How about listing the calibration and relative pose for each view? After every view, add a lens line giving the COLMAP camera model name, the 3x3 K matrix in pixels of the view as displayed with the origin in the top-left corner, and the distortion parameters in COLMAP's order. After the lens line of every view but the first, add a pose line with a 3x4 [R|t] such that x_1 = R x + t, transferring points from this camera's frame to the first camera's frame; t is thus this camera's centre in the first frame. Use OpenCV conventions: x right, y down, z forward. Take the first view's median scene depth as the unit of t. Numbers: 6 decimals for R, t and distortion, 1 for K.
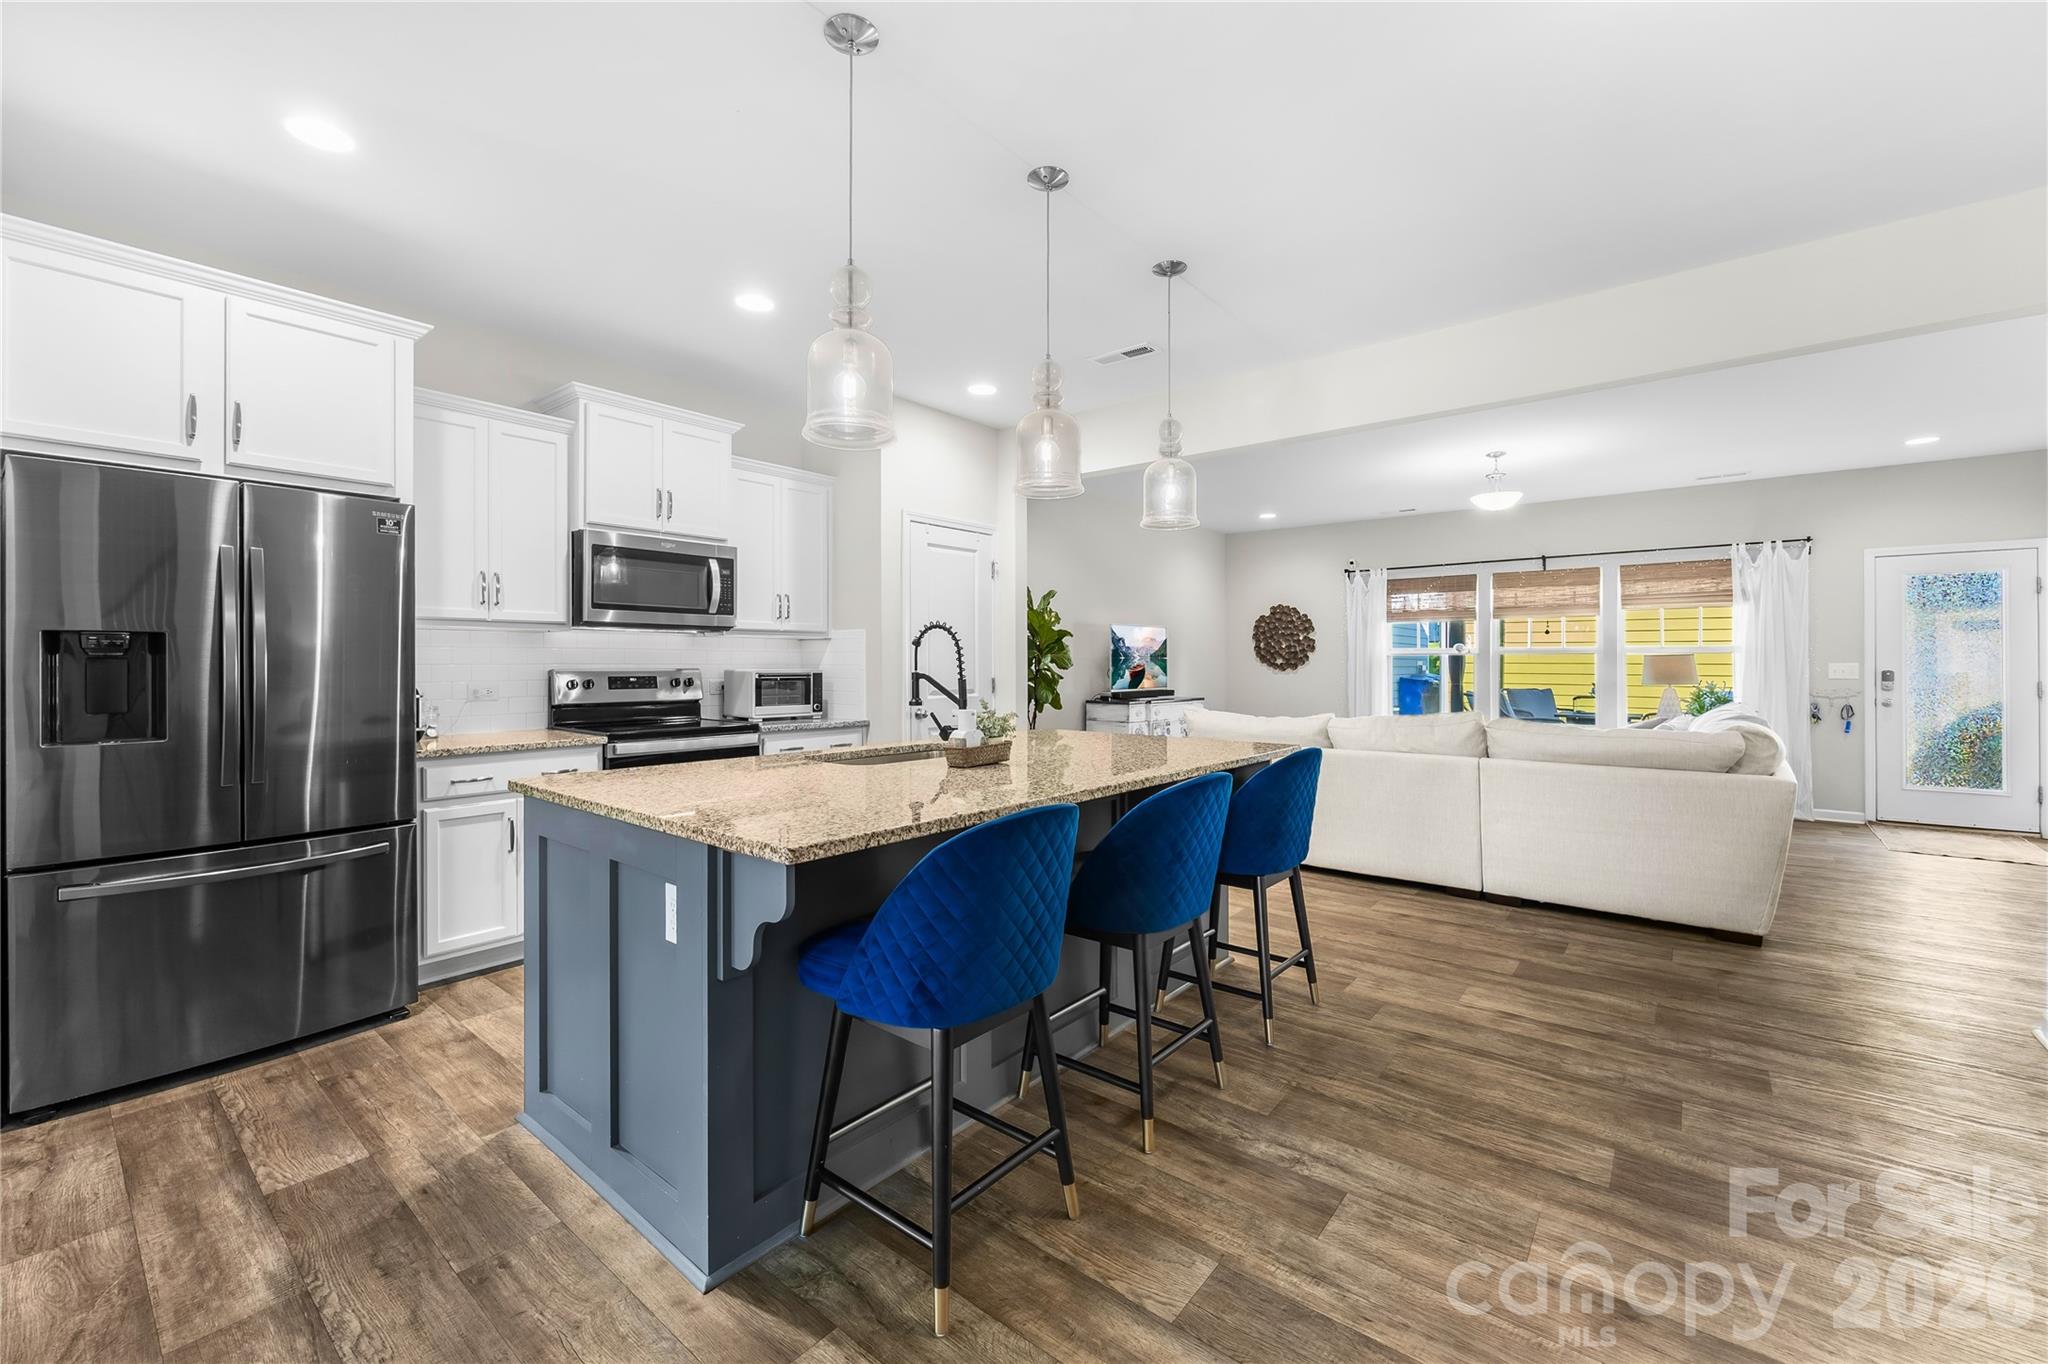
lens RADIAL K [[798.3, 0, 1045.1], [0, 798.3, 686.7], [0, 0, 1]] dist [-0.002856, -0.000452]
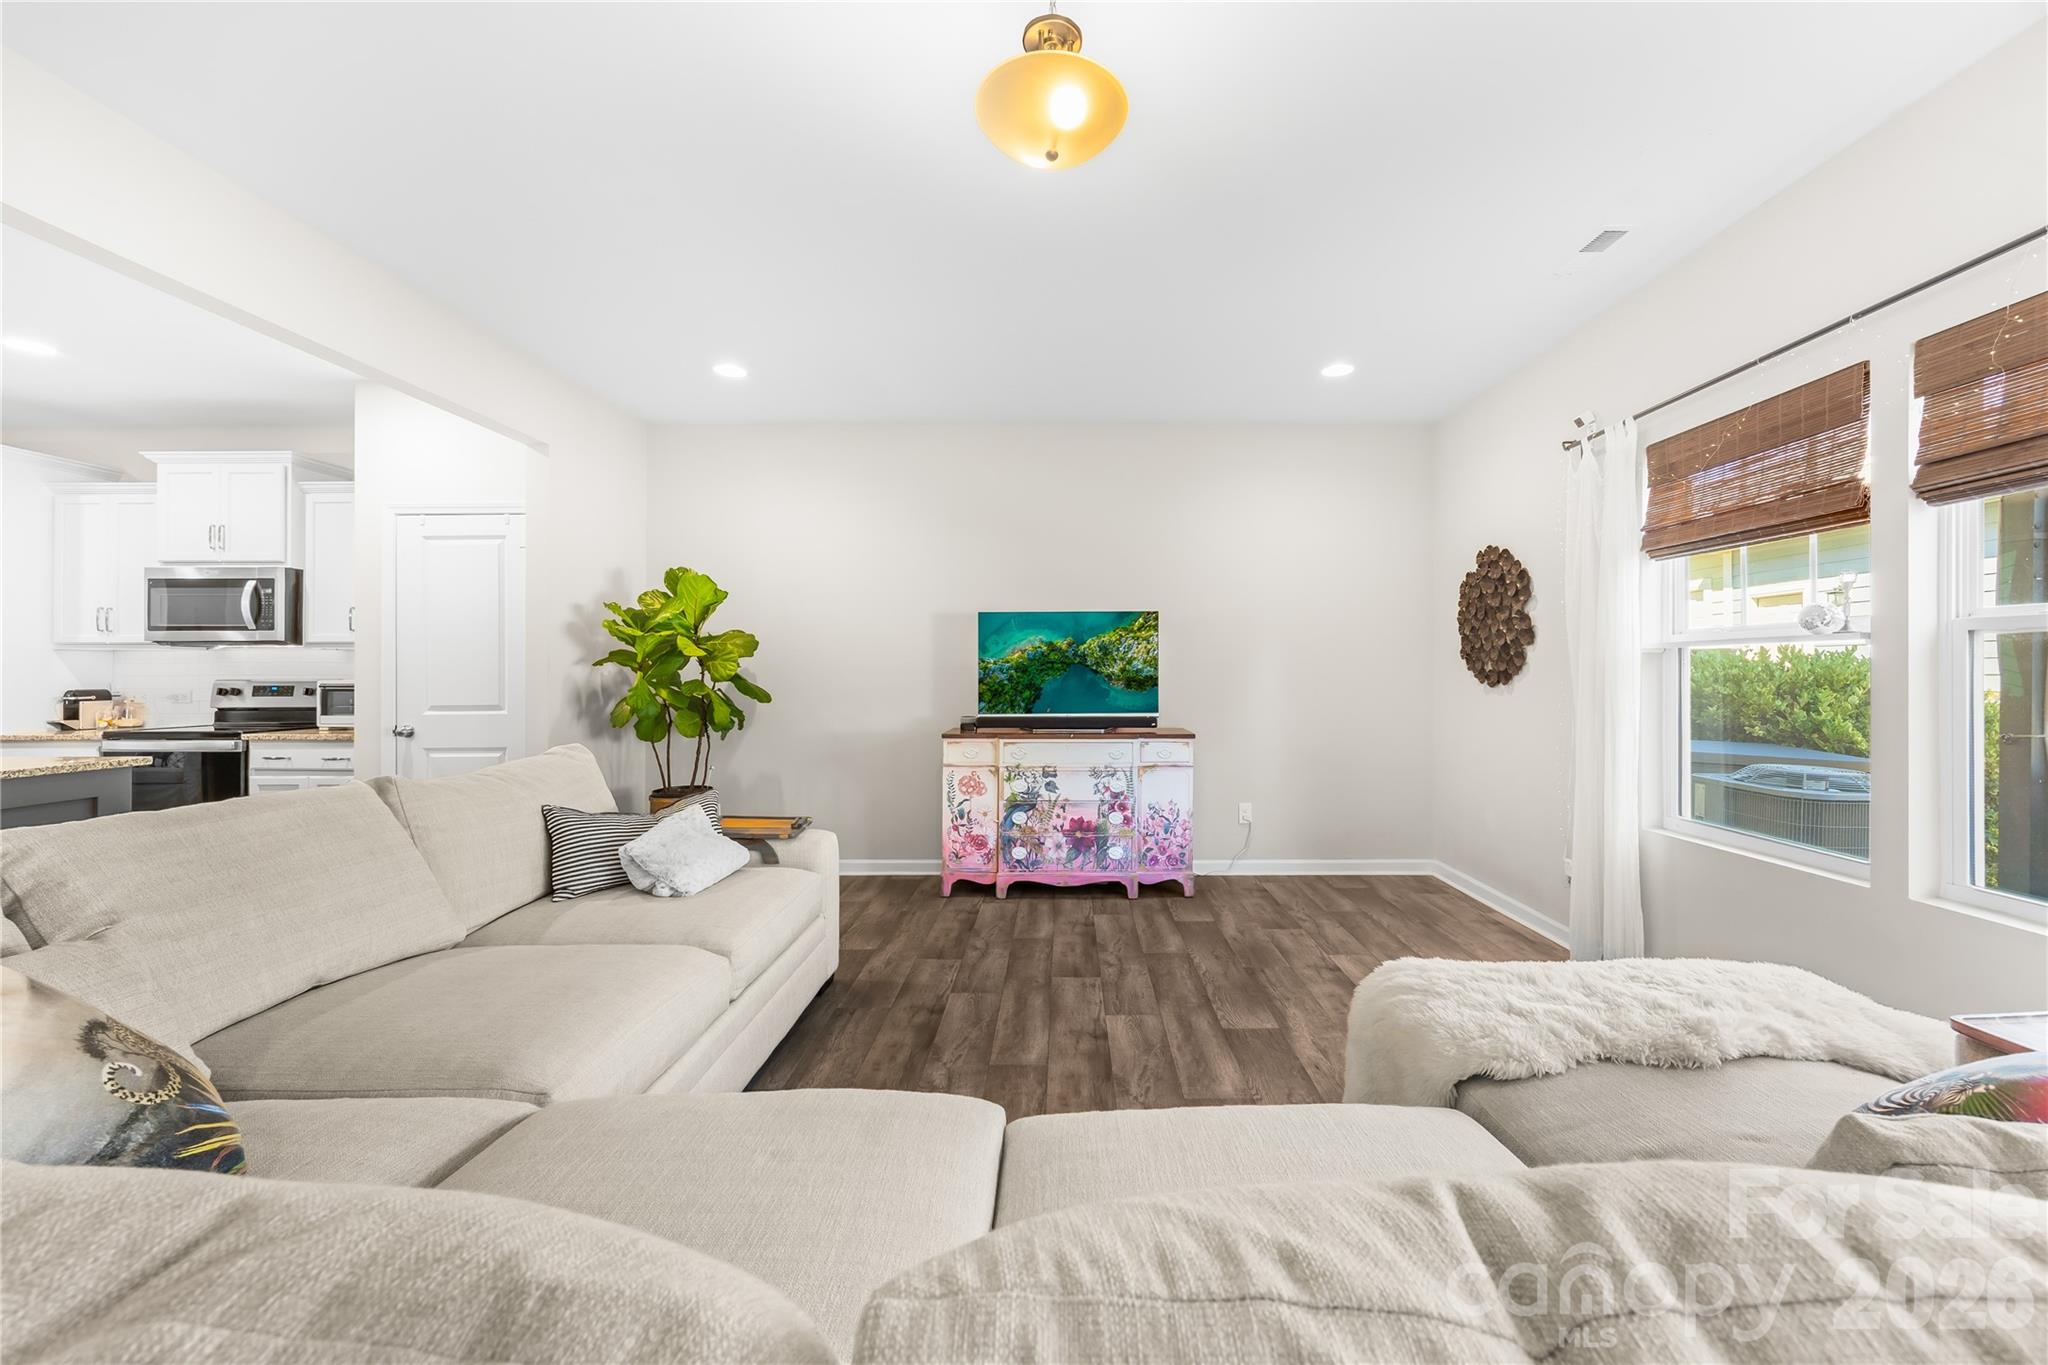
lens RADIAL K [[798.3, 0, 1052.1], [0, 798.3, 683.0], [0, 0, 1]] dist [-0.002856, -0.000452]
pose [[0.629747, 0.007868, -0.776760, 0.951463], [-0.020265, 0.999775, -0.006302, -0.027935], [0.776536, 0.019710, 0.629765, 0.975823]]
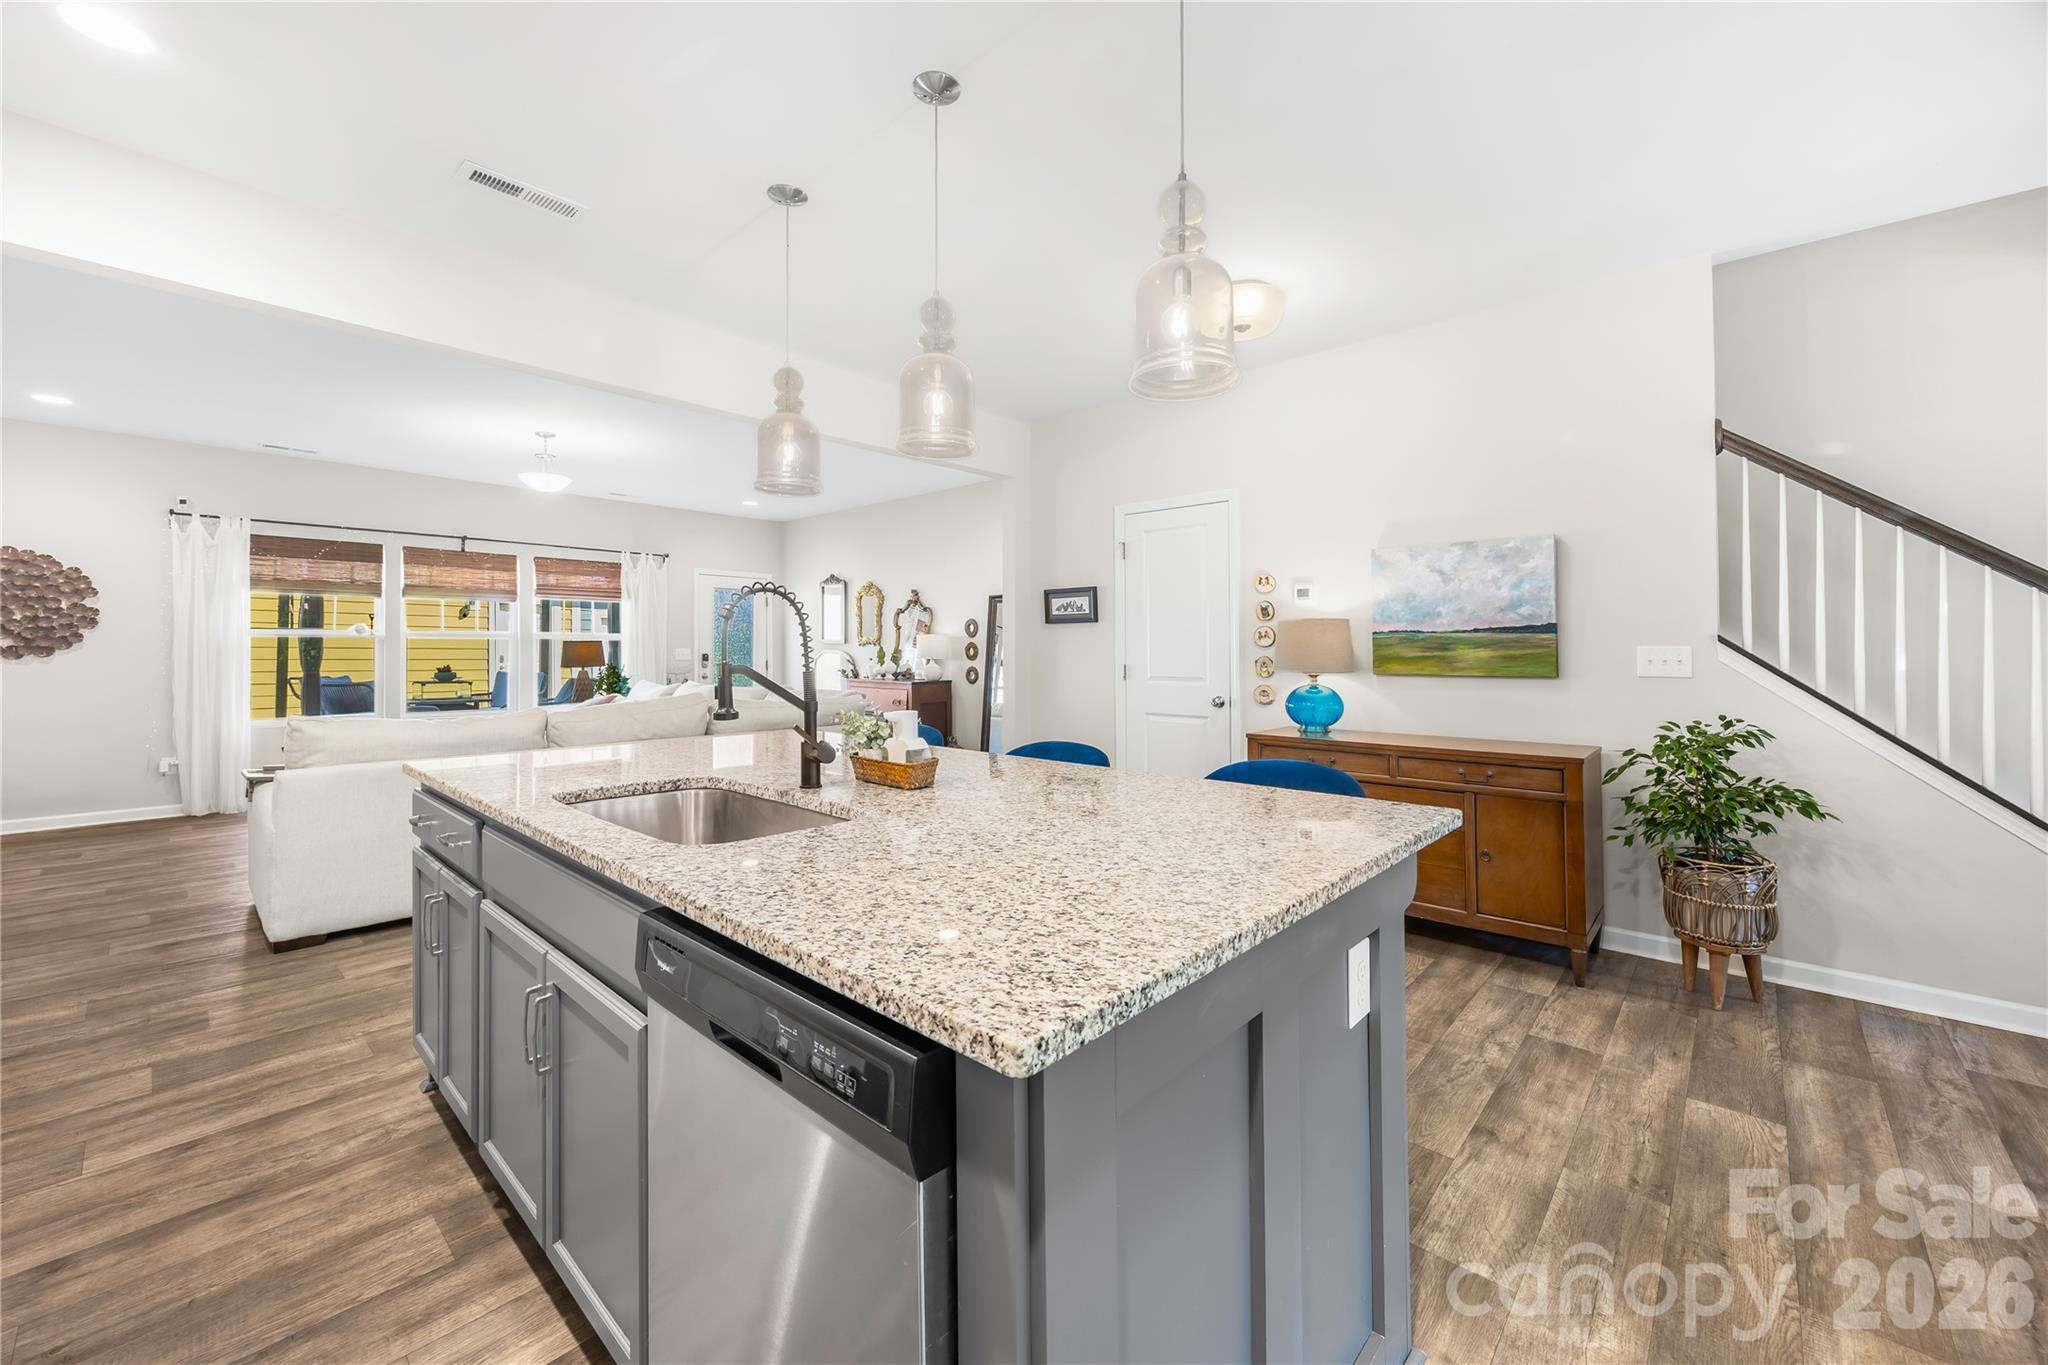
lens RADIAL K [[798.3, 0, 1035.0], [0, 798.3, 647.3], [0, 0, 1]] dist [-0.002856, -0.000452]
pose [[0.075084, 0.005867, 0.997160, -0.433465], [0.027188, 0.999599, -0.007929, -0.006337], [-0.996806, 0.027706, 0.074895, 0.388327]]
